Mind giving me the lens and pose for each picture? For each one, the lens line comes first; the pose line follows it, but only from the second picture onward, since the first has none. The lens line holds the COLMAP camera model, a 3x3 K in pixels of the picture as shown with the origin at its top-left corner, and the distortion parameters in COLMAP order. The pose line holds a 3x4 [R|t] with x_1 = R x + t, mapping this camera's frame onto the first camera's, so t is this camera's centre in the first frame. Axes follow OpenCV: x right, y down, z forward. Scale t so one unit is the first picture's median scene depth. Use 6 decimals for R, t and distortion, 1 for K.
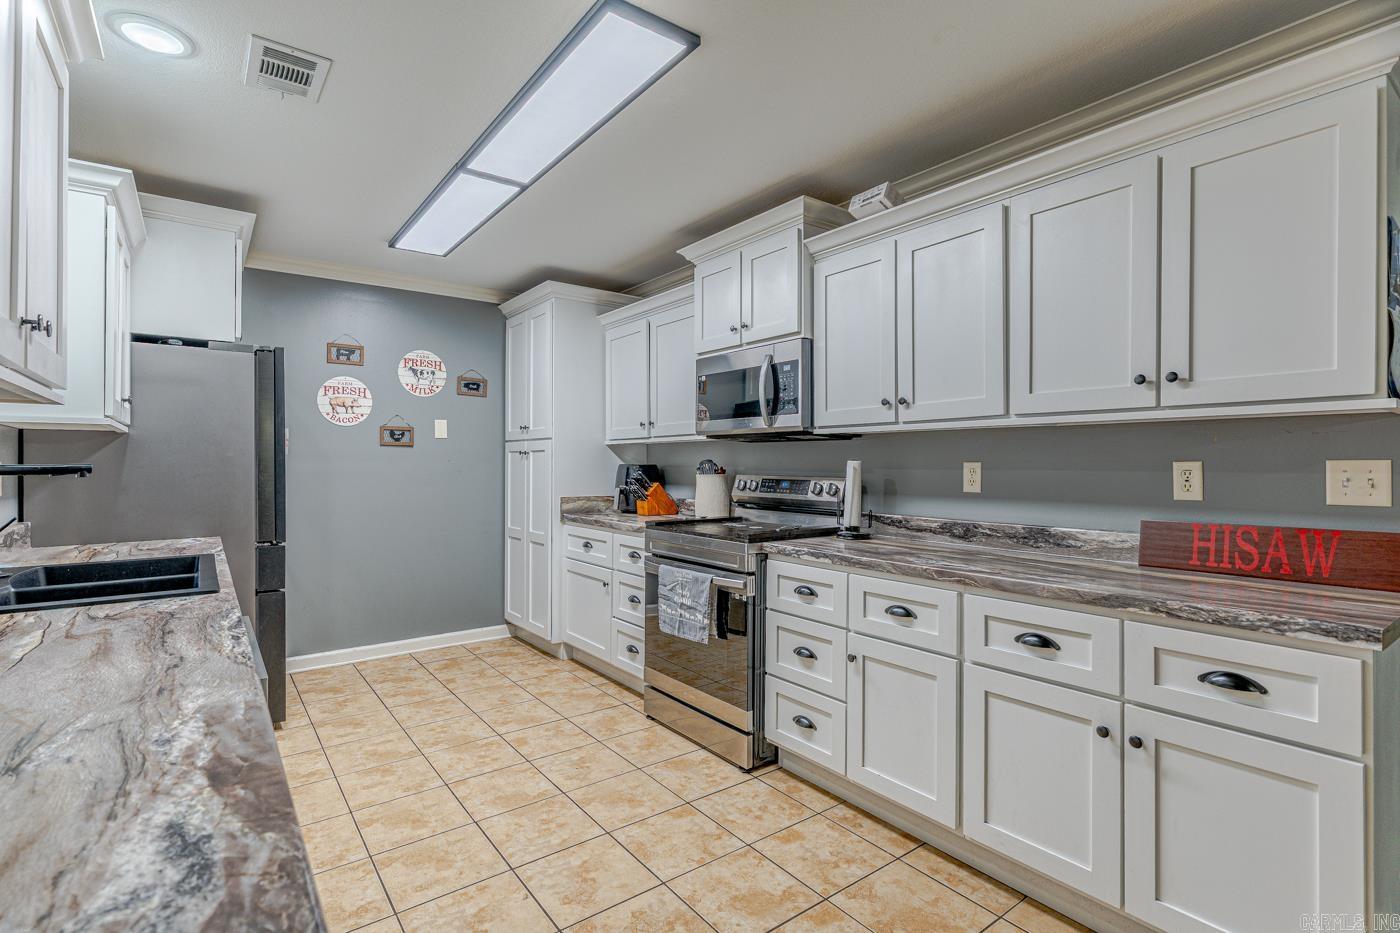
lens RADIAL K [[670.5, 0, 679.8], [0, 670.5, 461.9], [0, 0, 1]] dist [0.002507, 0.000652]
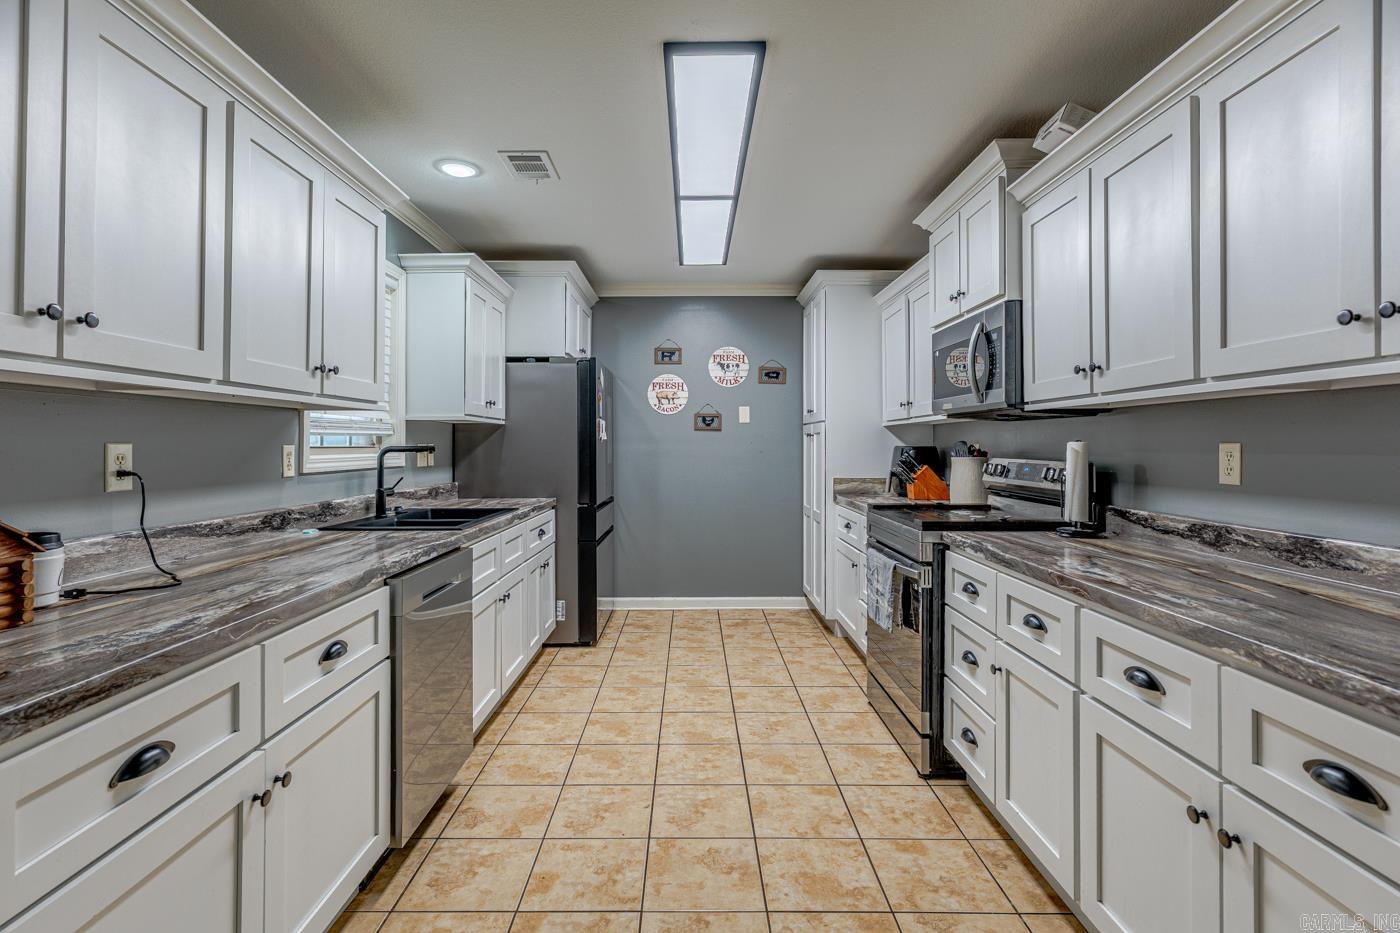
lens RADIAL K [[670.5, 0, 678.7], [0, 670.5, 440.0], [0, 0, 1]] dist [0.002507, 0.000652]
pose [[0.800074, -0.005057, -0.599880, 0.378985], [0.001673, 0.999979, -0.006198, 0.000601], [0.599899, 0.003956, 0.800066, 0.051270]]
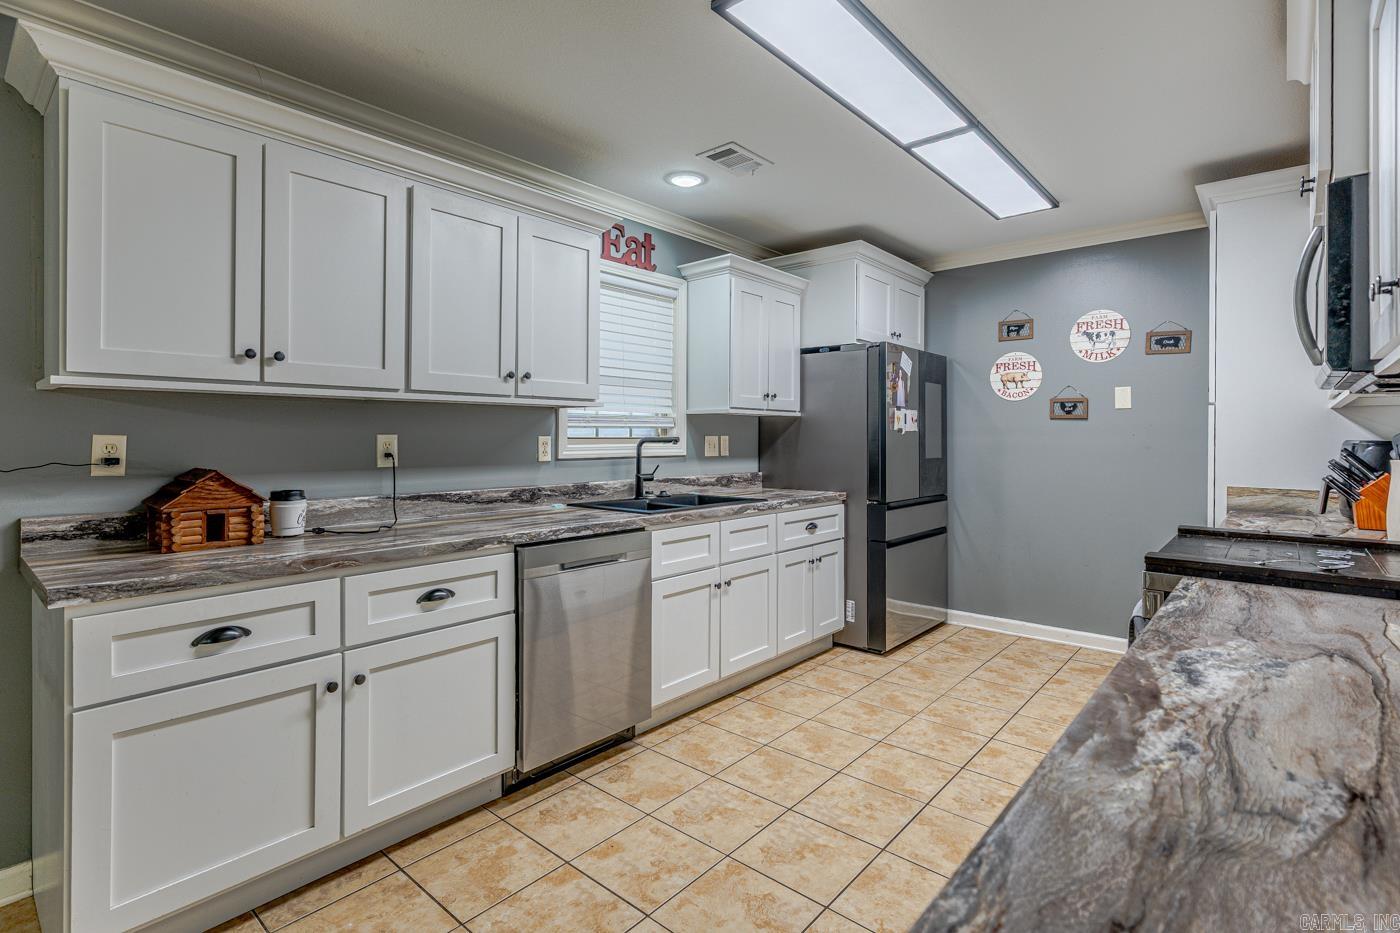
lens RADIAL K [[670.5, 0, 692.3], [0, 670.5, 437.6], [0, 0, 1]] dist [0.002507, 0.000652]
pose [[0.217527, 0.002527, -0.976051, 0.585918], [-0.001091, 0.999997, 0.002346, 0.000302], [0.976054, 0.000554, 0.217529, 0.457196]]
